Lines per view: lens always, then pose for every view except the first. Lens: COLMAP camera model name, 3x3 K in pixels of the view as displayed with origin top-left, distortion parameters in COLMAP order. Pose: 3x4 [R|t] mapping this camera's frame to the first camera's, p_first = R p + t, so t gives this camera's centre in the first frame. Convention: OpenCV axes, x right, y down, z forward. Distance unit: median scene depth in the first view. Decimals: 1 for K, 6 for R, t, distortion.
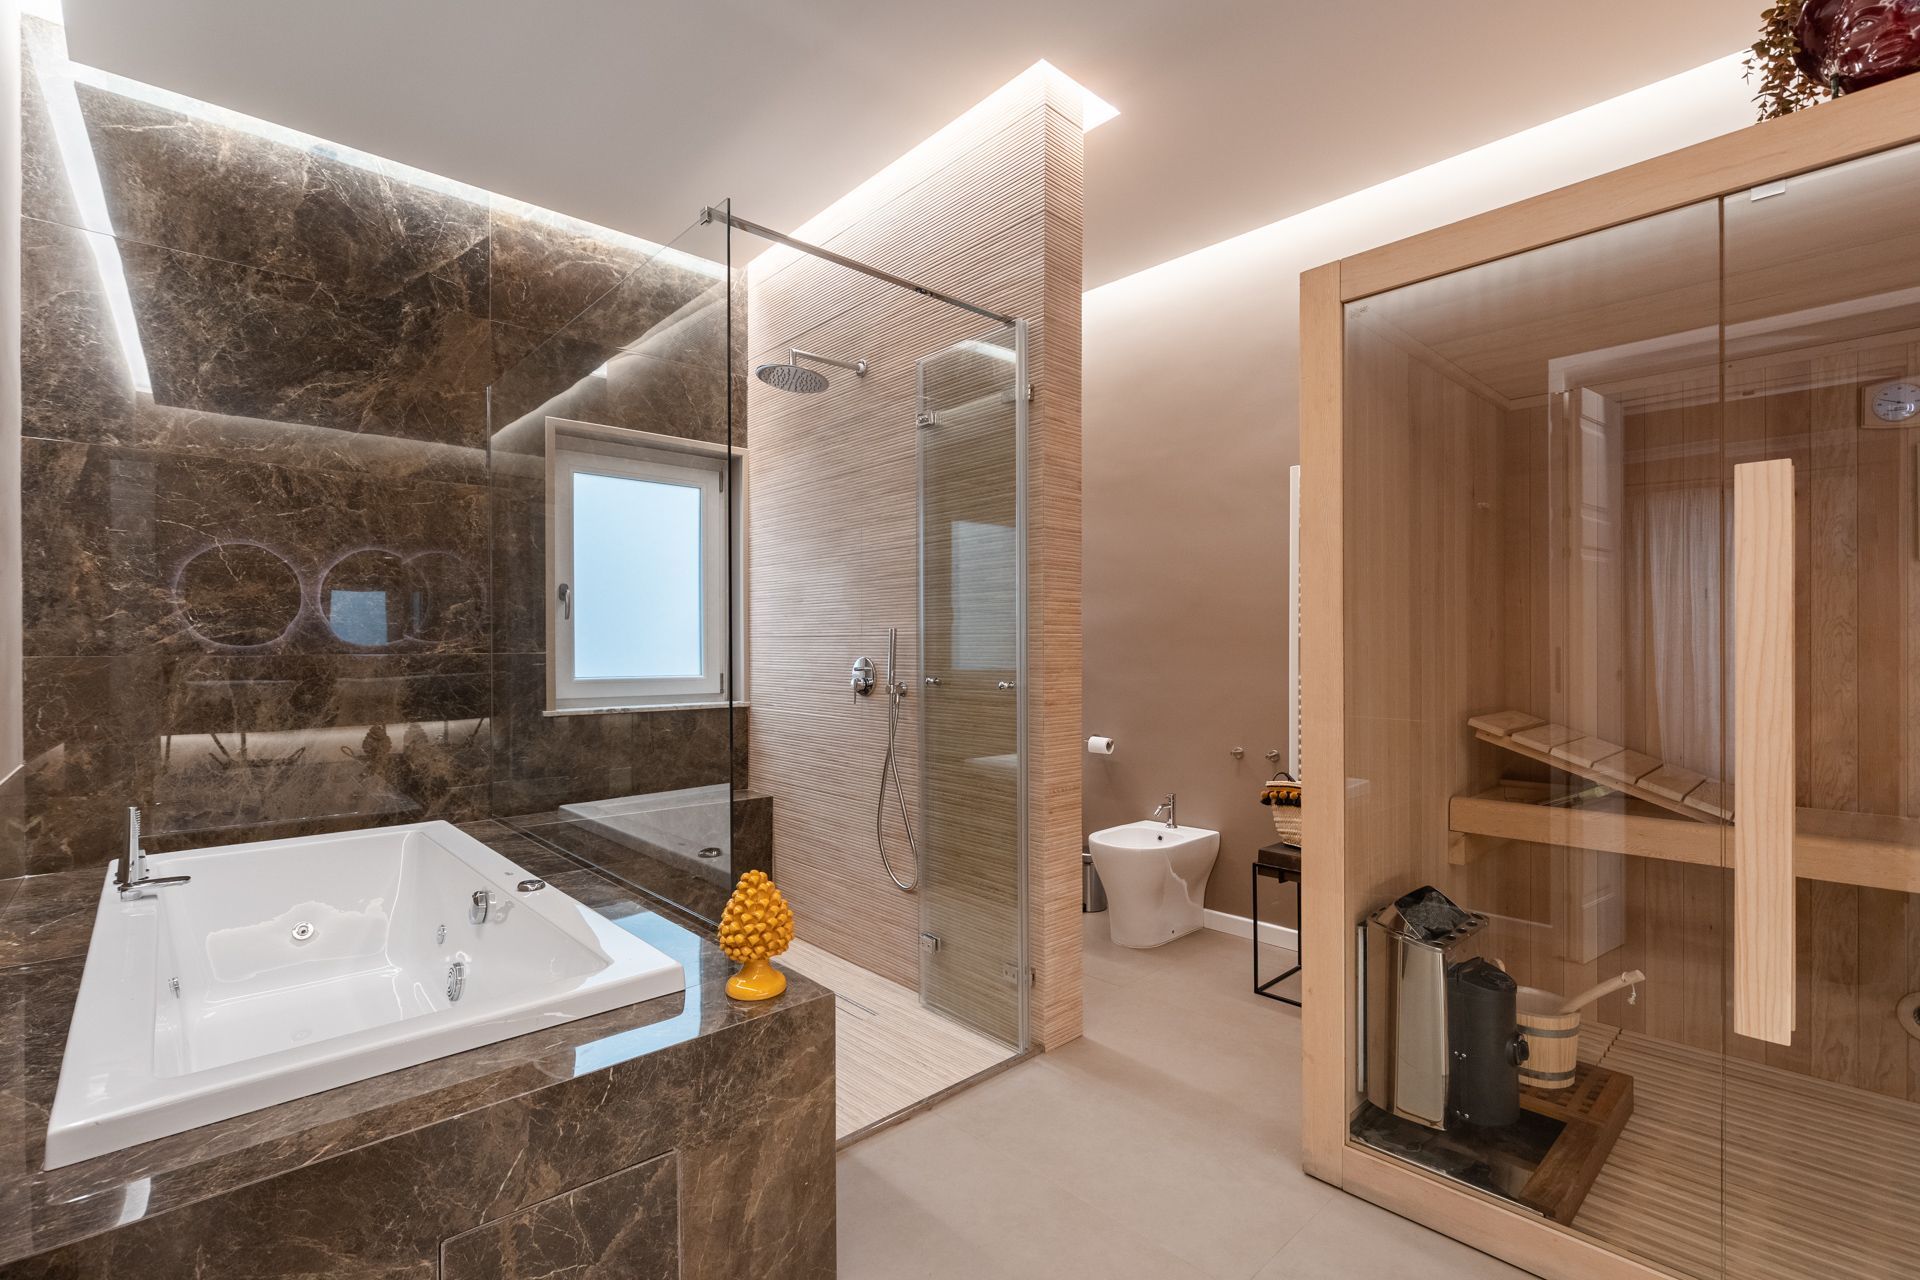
lens RADIAL K [[873.6, 0, 953.3], [0, 873.6, 653.2], [0, 0, 1]] dist [-0.001939, -0.000317]
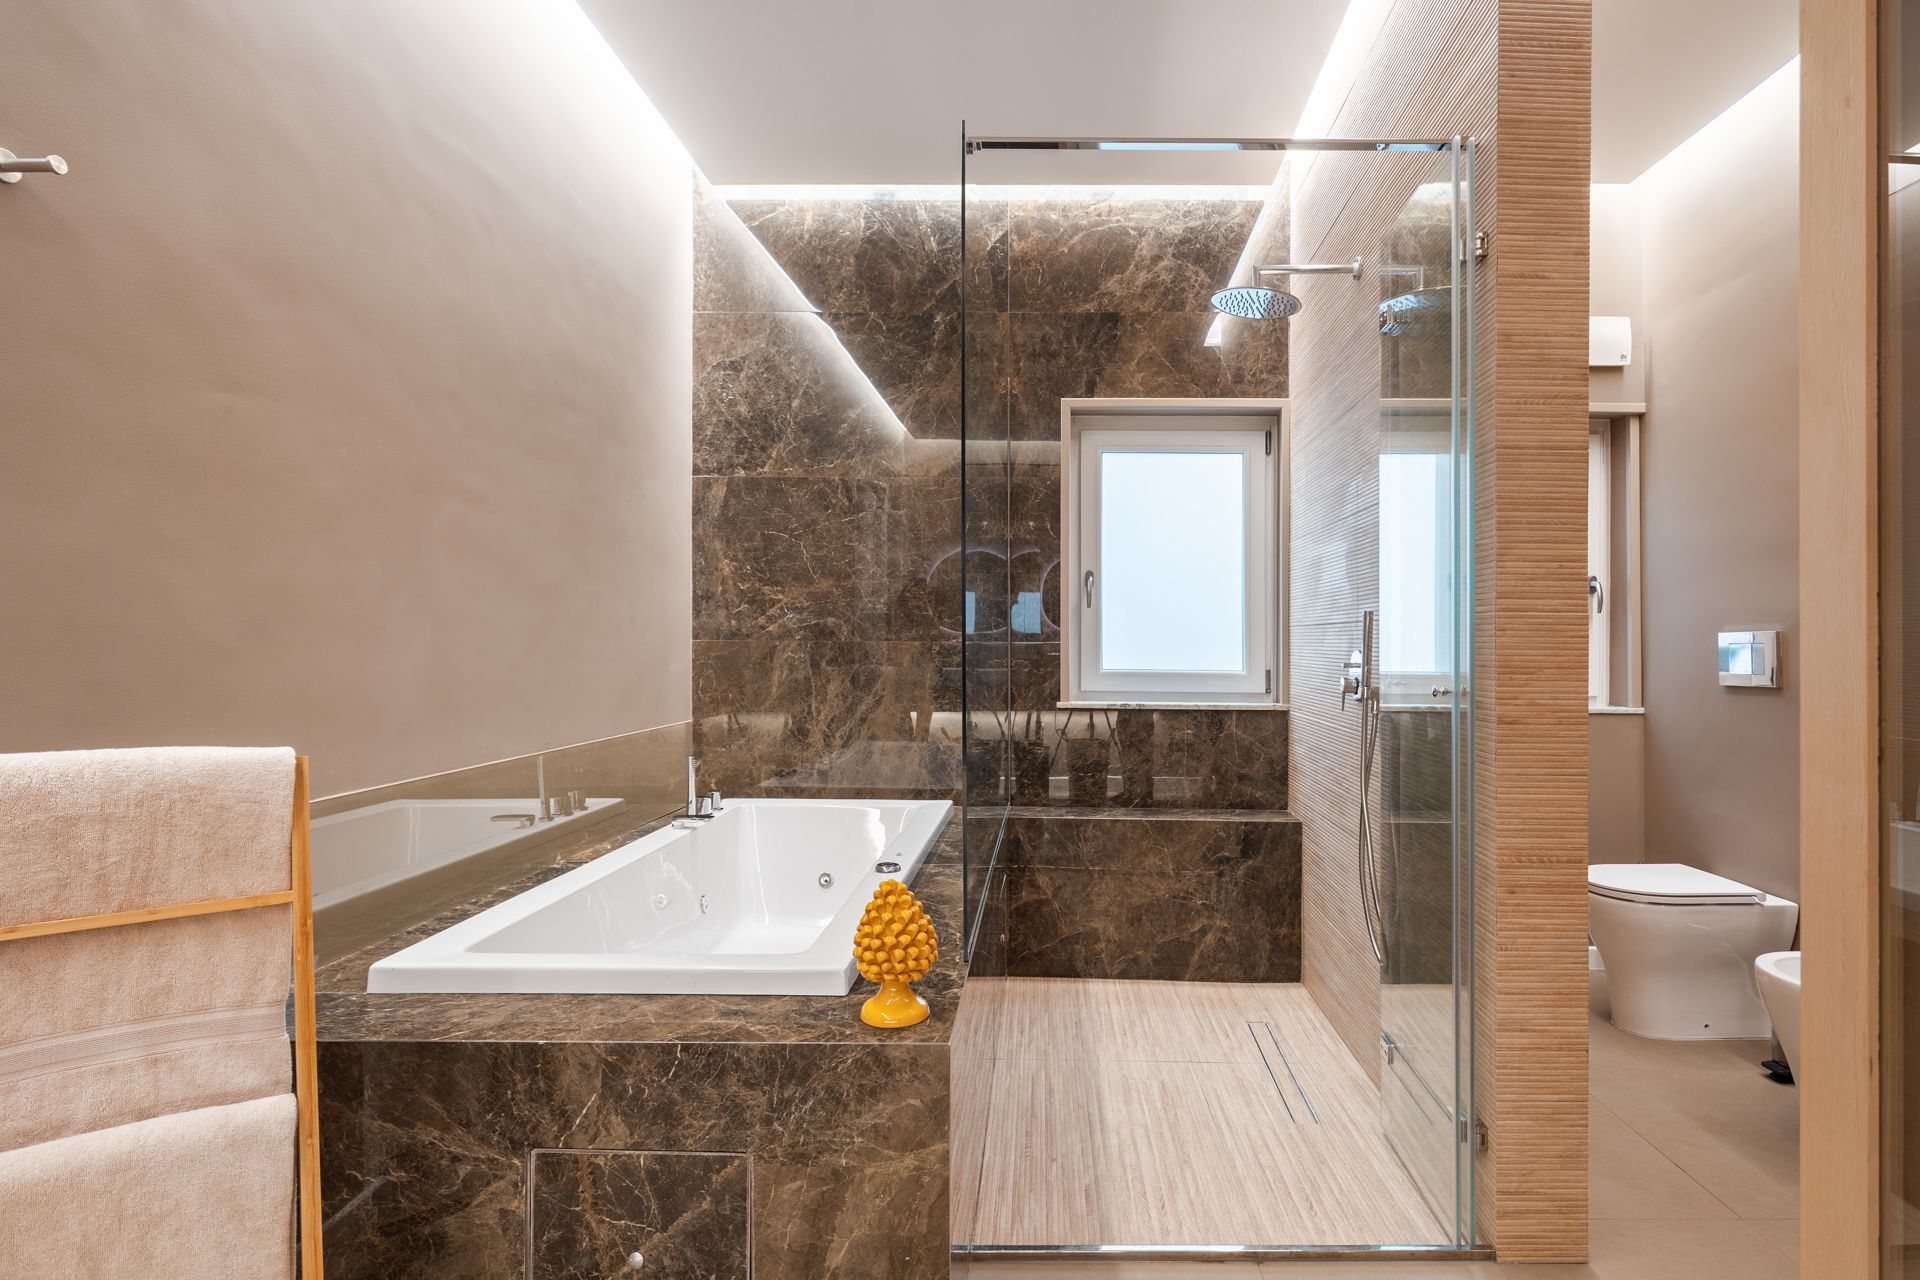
lens RADIAL K [[978.0, 0, 959.2], [0, 978.0, 647.3], [0, 0, 1]] dist [0.000140, -0.004832]
pose [[0.735296, 0.011611, -0.677647, 0.292489], [-0.014236, 0.999897, 0.001686, 0.007650], [0.677597, 0.008408, 0.735386, 0.193377]]
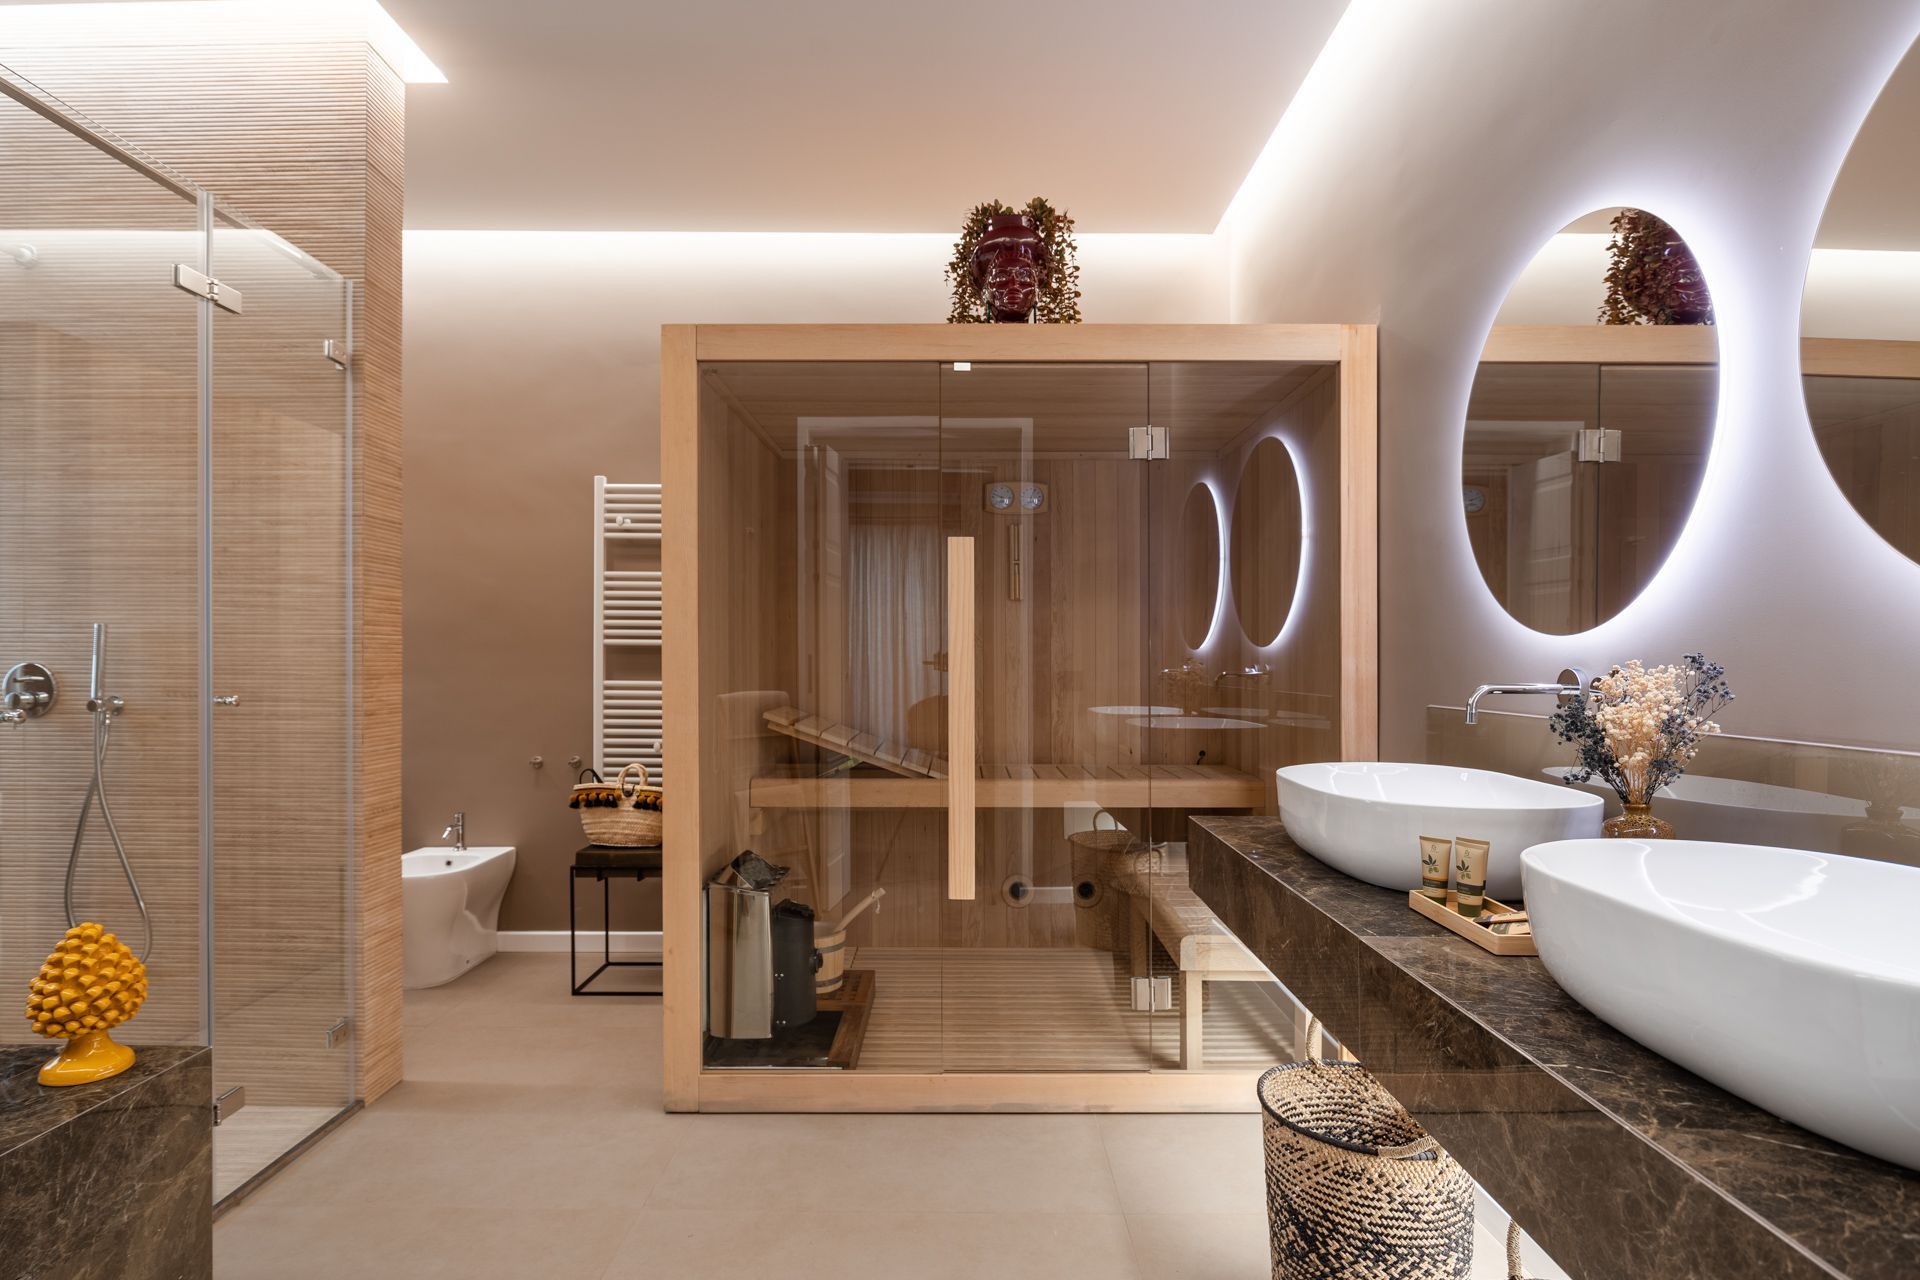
lens RADIAL K [[978.0, 0, 959.2], [0, 978.0, 647.3], [0, 0, 1]] dist [0.000140, -0.004832]
pose [[0.687092, 0.010534, 0.726494, -0.198244], [0.001239, 0.999876, -0.015669, 0.006284], [-0.726569, 0.011666, 0.686994, -0.119913]]
